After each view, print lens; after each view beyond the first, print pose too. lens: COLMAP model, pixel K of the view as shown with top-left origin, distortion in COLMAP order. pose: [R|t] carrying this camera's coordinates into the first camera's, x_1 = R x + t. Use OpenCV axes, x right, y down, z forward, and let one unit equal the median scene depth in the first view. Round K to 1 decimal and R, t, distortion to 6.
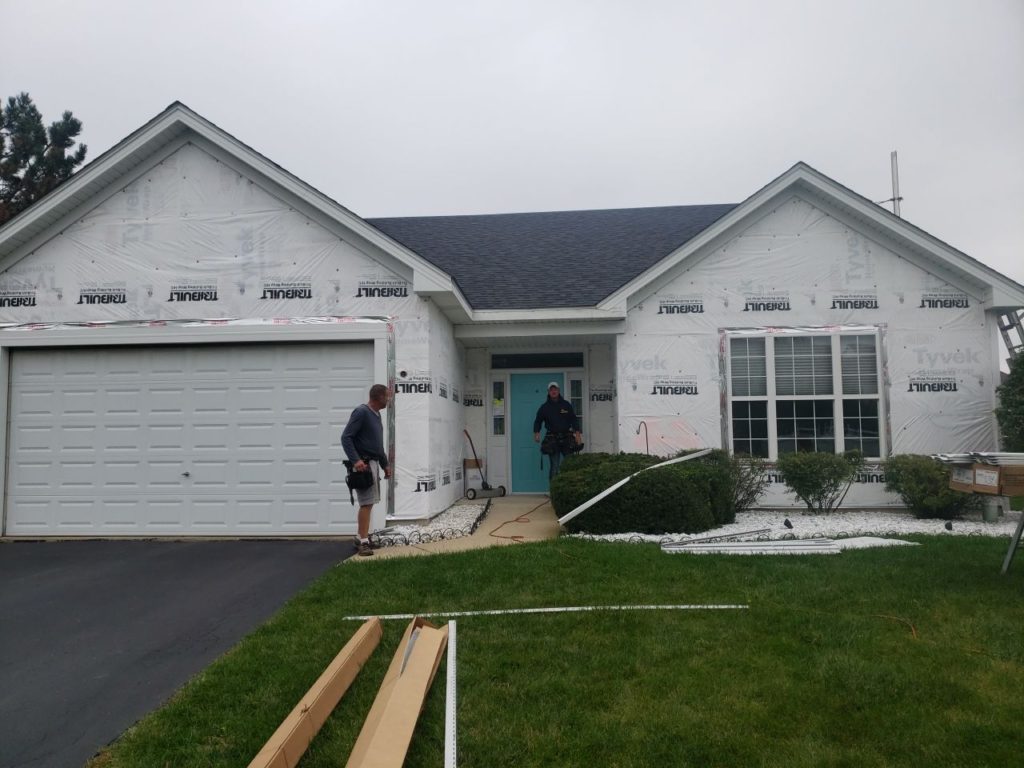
lens RADIAL K [[811.6, 0, 512.2], [0, 811.6, 382.7], [0, 0, 1]] dist [0.016480, -0.000150]
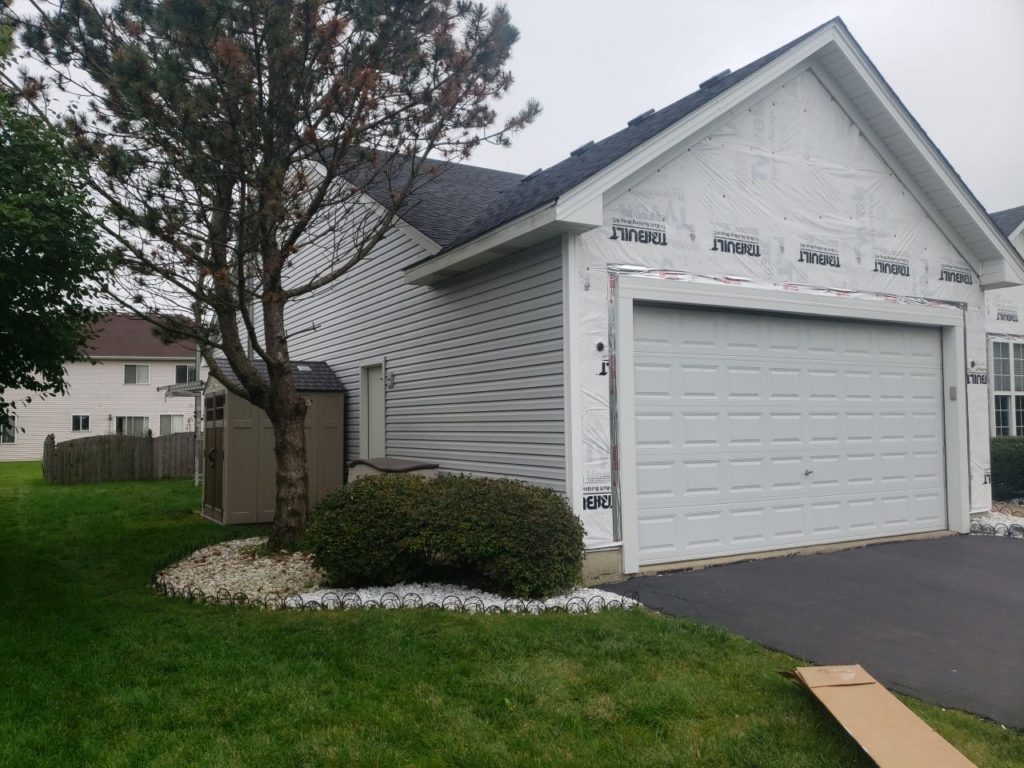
lens RADIAL K [[811.6, 0, 512.1], [0, 811.6, 385.7], [0, 0, 1]] dist [0.016480, -0.000150]
pose [[0.814693, 0.027862, 0.579222, -1.113405], [-0.049452, 0.998545, 0.021522, 0.020516], [-0.577780, -0.046178, 0.814886, 0.494049]]
